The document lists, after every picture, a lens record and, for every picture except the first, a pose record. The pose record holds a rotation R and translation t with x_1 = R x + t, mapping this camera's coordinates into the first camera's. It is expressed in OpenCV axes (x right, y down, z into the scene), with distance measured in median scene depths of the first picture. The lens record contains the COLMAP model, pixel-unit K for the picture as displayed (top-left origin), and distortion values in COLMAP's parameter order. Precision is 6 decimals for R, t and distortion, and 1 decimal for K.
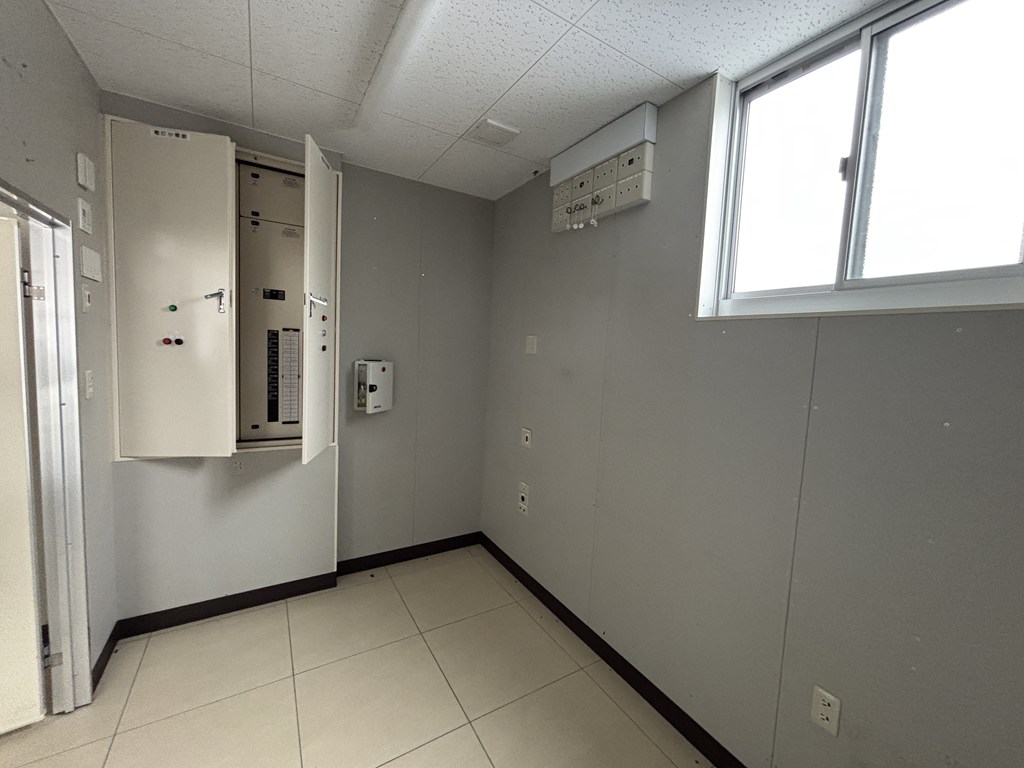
lens RADIAL K [[411.0, 0, 512.0], [0, 411.0, 384.0], [0, 0, 1]] dist [-0.000915, 0.000218]
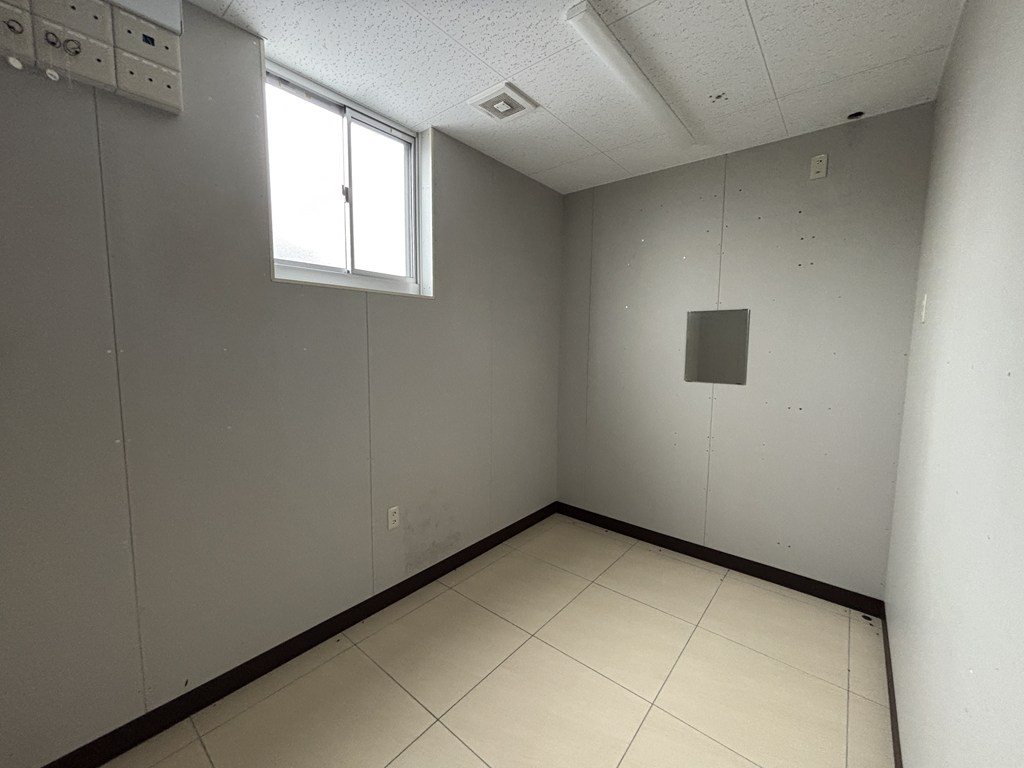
lens RADIAL K [[411.0, 0, 512.0], [0, 411.0, 384.0], [0, 0, 1]] dist [-0.000915, 0.000218]
pose [[-0.318980, -0.146623, 0.936351, -0.927894], [0.055887, 0.983332, 0.173019, -0.052793], [-0.946112, 0.107519, -0.305469, 0.941080]]
